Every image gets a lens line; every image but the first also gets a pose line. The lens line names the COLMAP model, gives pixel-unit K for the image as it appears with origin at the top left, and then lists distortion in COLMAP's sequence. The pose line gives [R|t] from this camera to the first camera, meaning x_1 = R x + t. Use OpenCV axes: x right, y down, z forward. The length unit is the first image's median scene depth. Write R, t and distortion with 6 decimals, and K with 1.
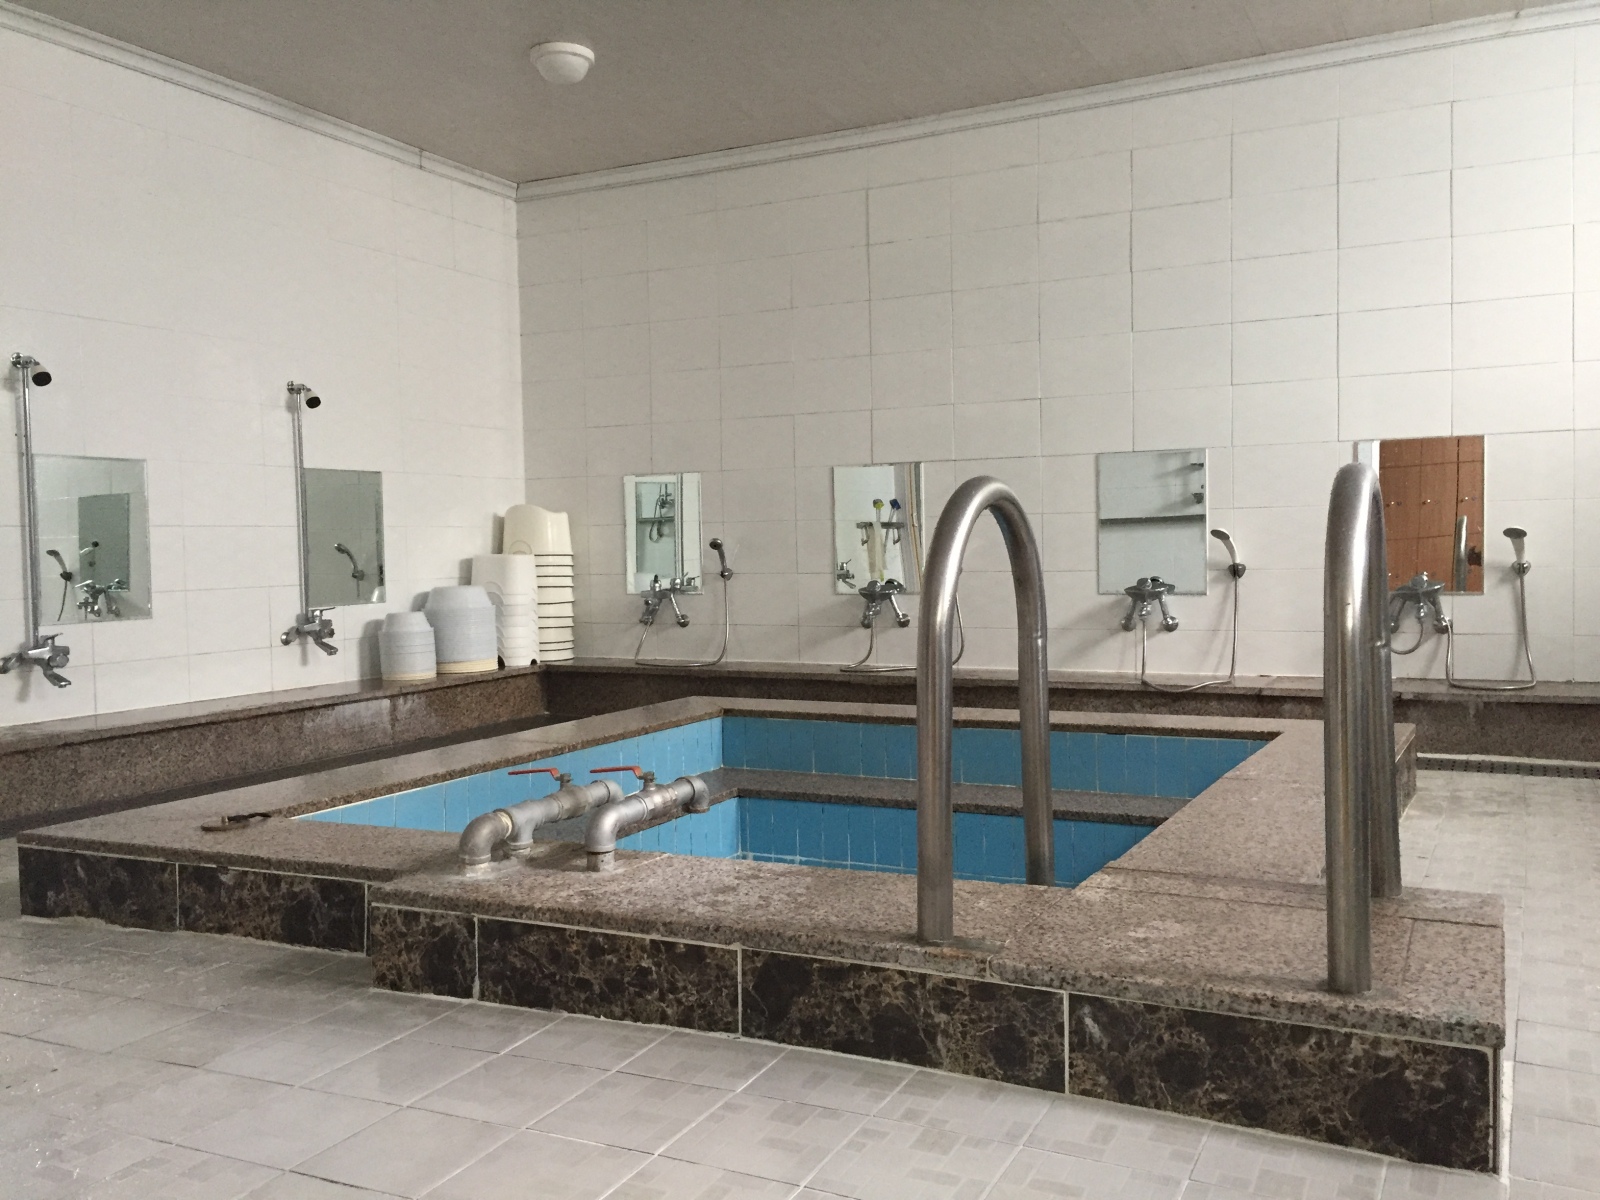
lens RADIAL K [[1364.9, 0, 811.6], [0, 1364.9, 599.1], [0, 0, 1]] dist [0.080441, -0.111142]
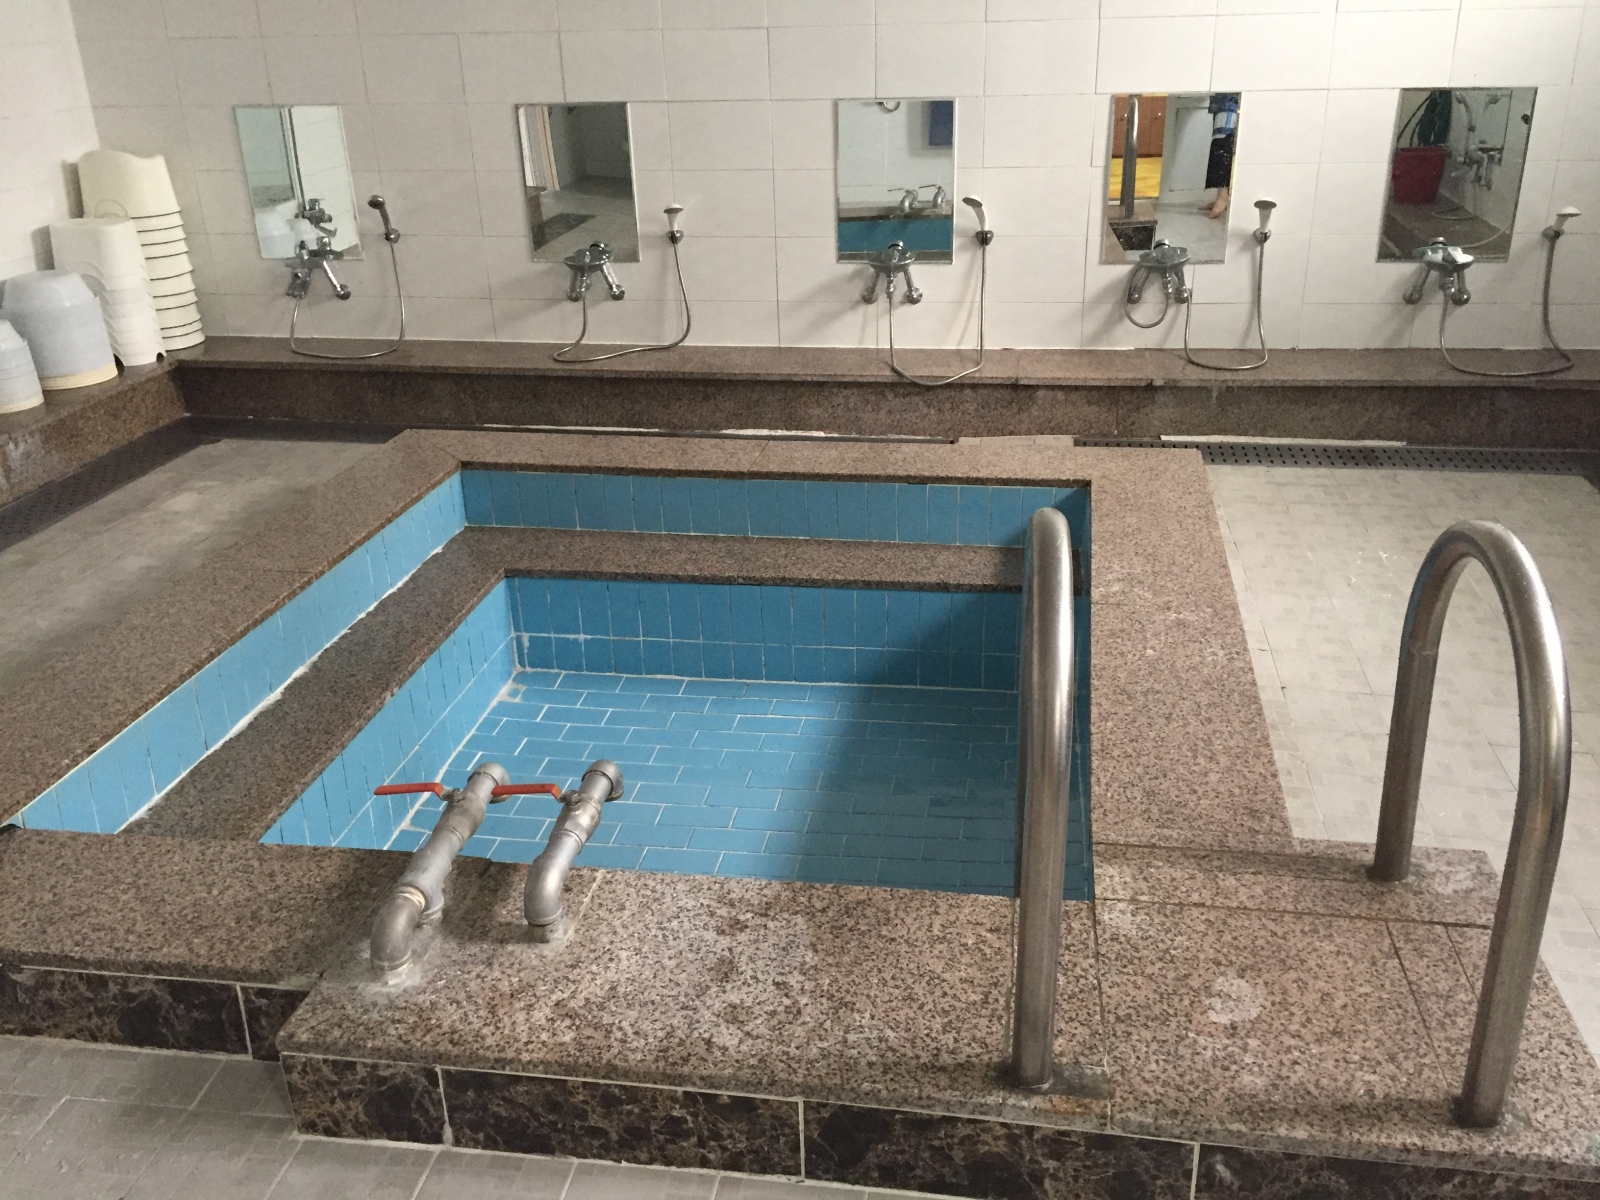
lens RADIAL K [[1364.9, 0, 810.7], [0, 1364.9, 598.8], [0, 0, 1]] dist [0.080441, -0.111142]
pose [[0.954473, -0.124412, 0.271115, -0.186027], [0.019900, 0.933406, 0.358269, -0.271974], [-0.297633, -0.336563, 0.893387, 0.244783]]
